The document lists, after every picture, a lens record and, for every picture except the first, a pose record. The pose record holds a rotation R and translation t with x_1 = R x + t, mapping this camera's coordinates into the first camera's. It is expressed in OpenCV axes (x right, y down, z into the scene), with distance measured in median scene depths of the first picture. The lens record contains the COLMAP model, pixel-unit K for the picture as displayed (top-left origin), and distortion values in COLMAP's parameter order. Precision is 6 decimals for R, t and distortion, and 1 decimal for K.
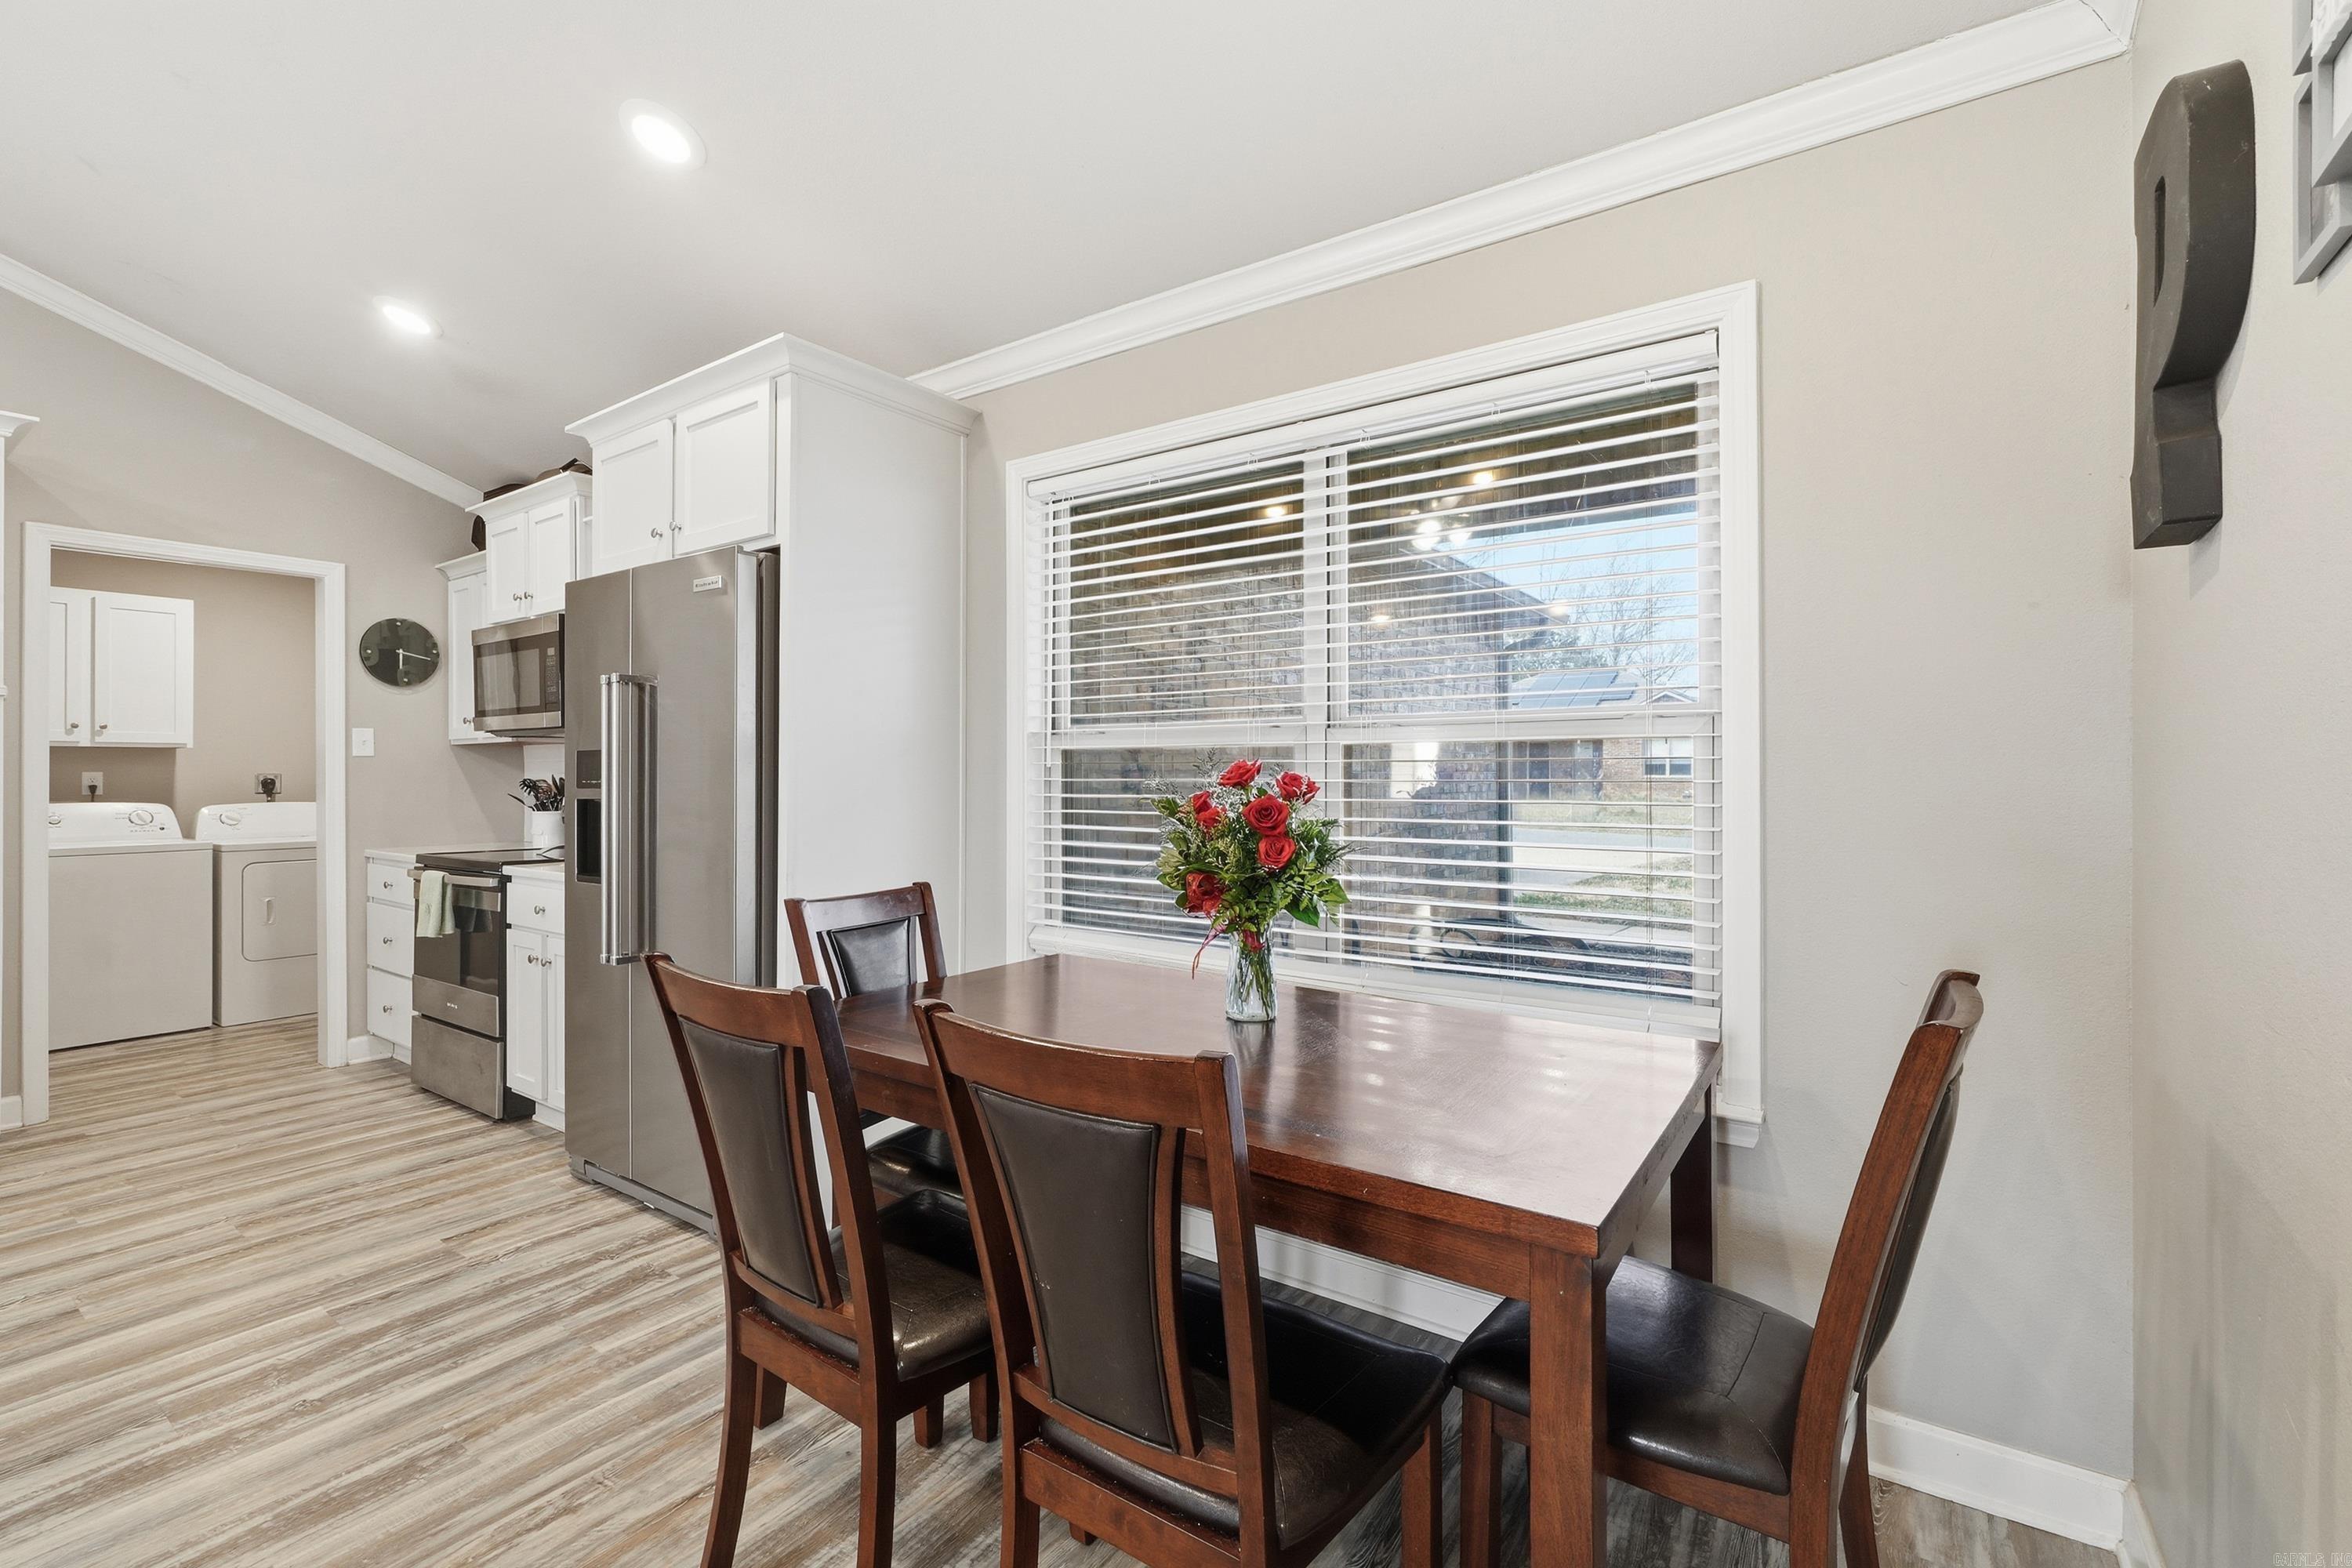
lens RADIAL K [[1032.8, 0, 1169.0], [0, 1032.8, 773.3], [0, 0, 1]] dist [-0.010963, 0.004651]
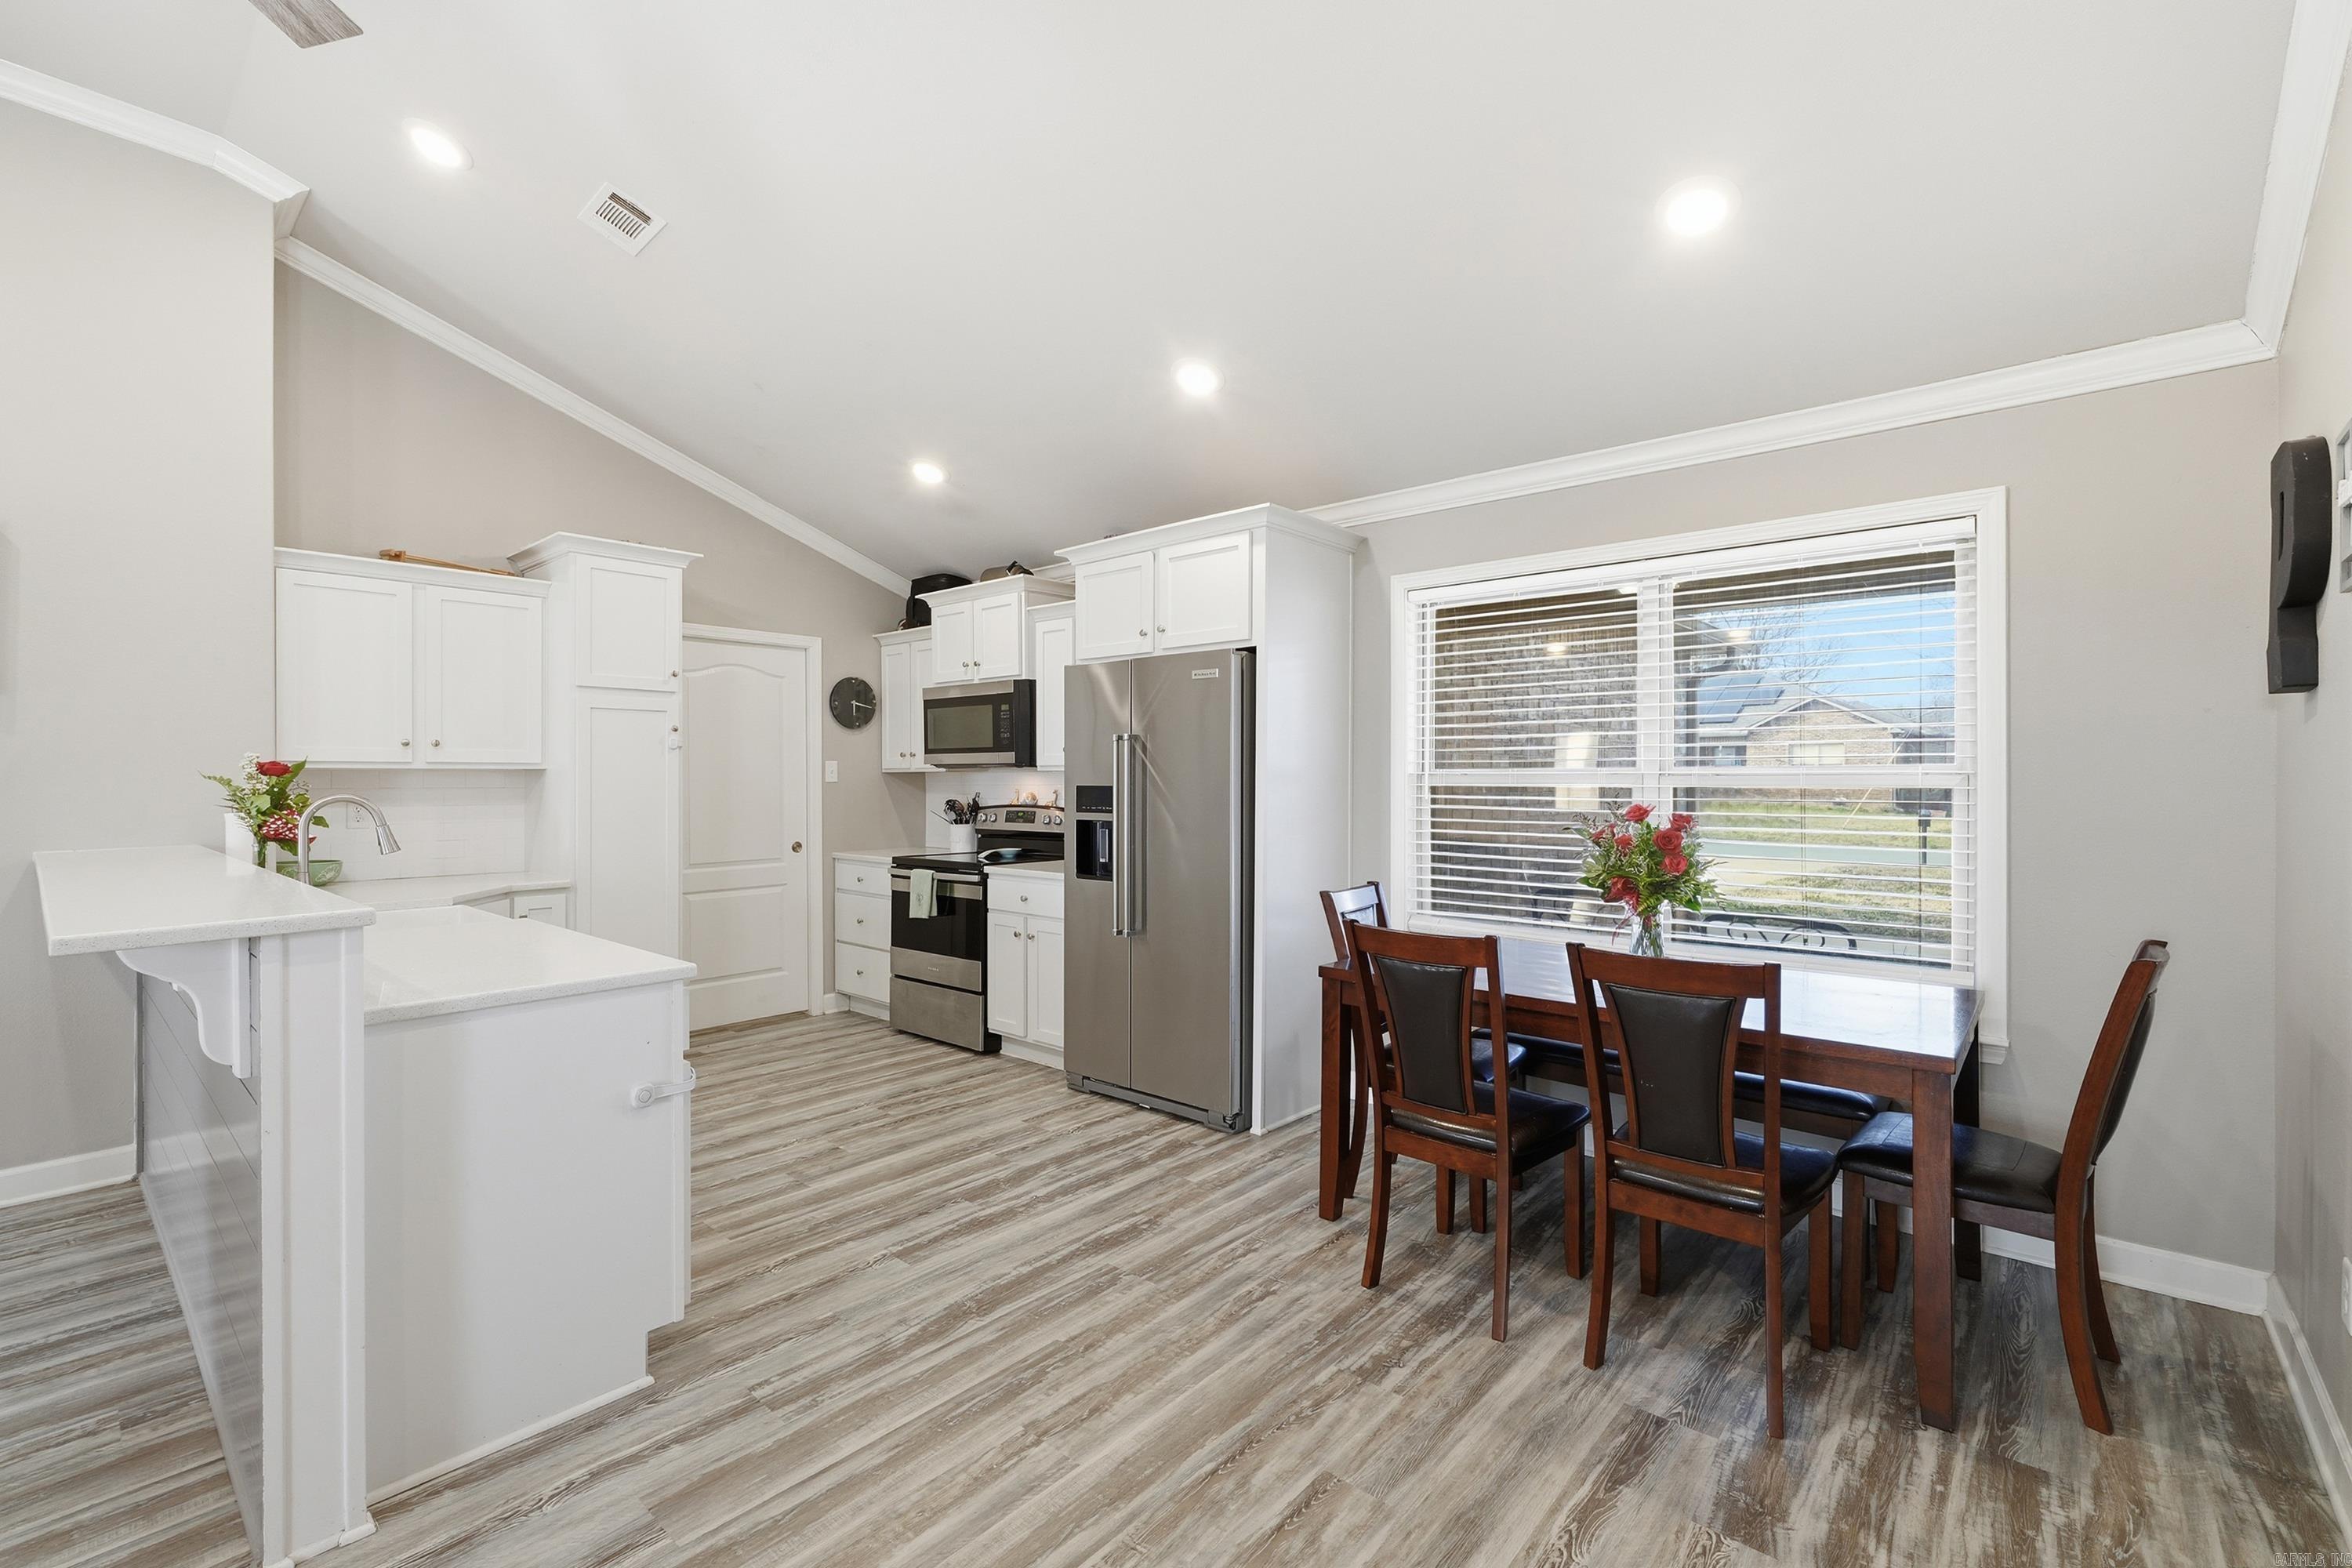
lens RADIAL K [[1032.8, 0, 1161.8], [0, 1032.8, 780.1], [0, 0, 1]] dist [-0.010963, 0.004651]
pose [[0.994014, 0.000678, -0.109255, -0.326382], [-0.000232, 0.999992, 0.004095, -0.037555], [0.109257, -0.004045, 0.994005, -0.417010]]
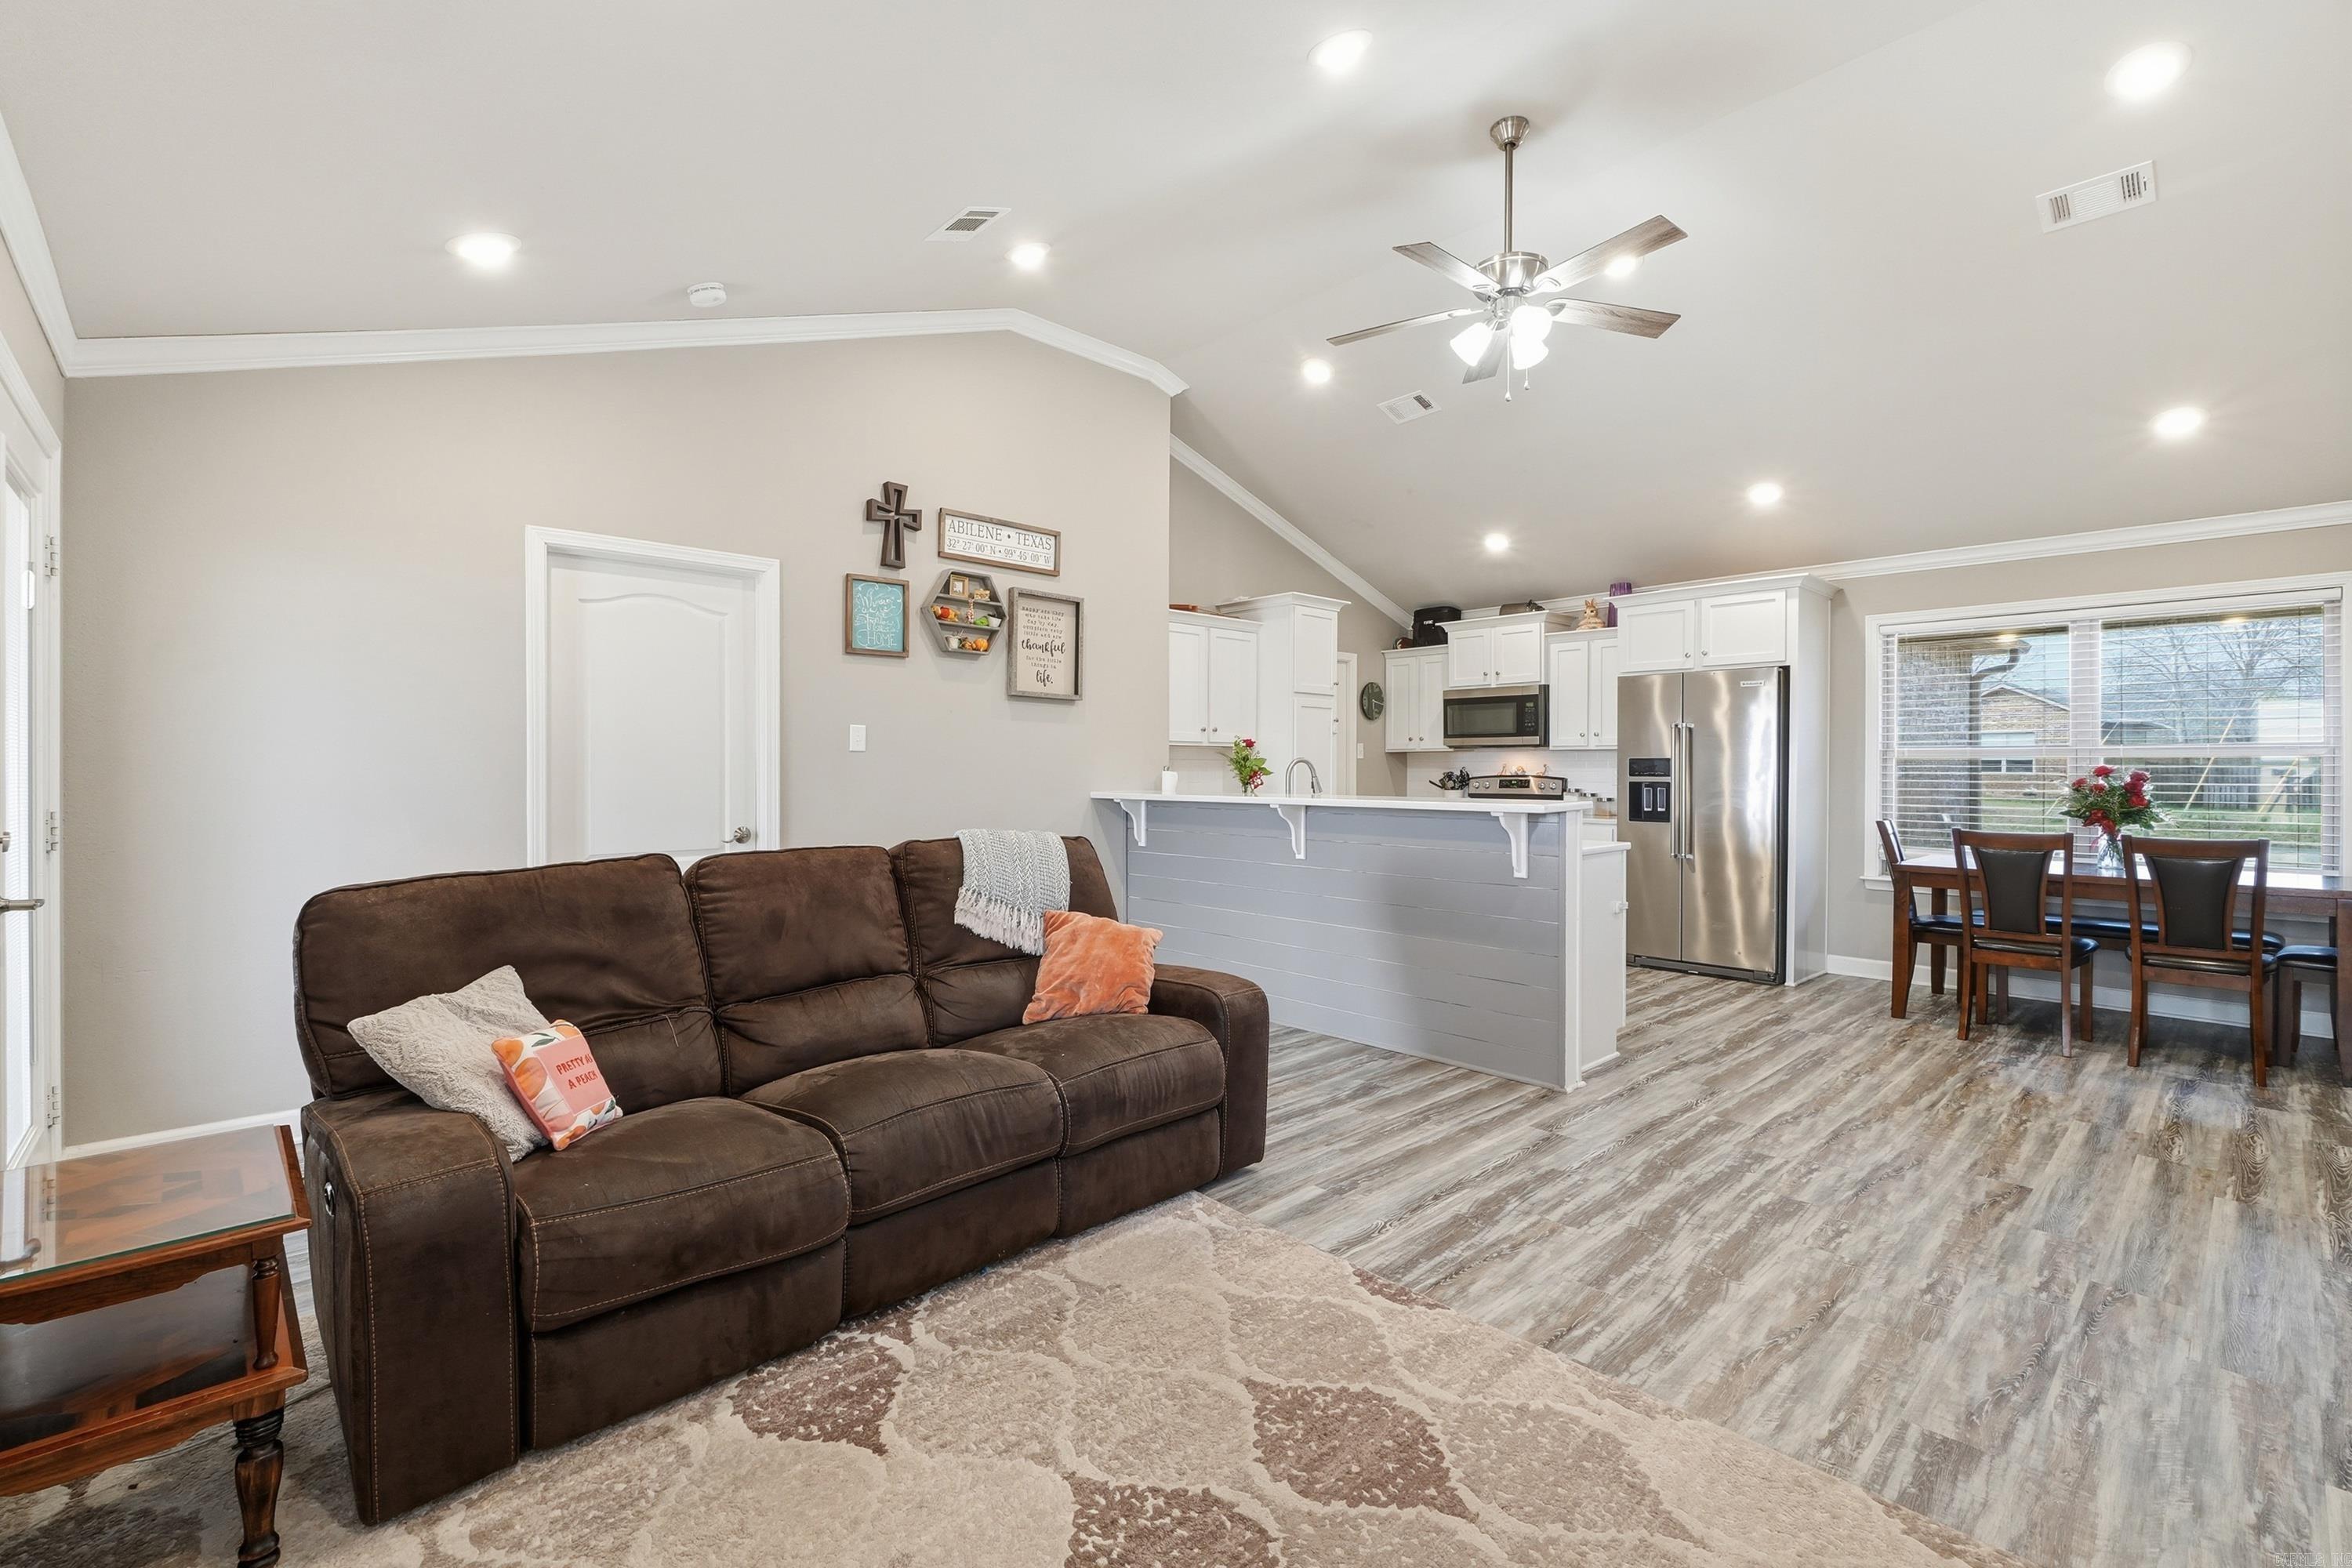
lens RADIAL K [[1032.8, 0, 1149.9], [0, 1032.8, 770.0], [0, 0, 1]] dist [-0.010963, 0.004651]
pose [[0.978371, 0.003887, -0.206820, -1.167335], [-0.003462, 0.999991, 0.002416, 0.000713], [0.206828, -0.001648, 0.978376, -1.324201]]
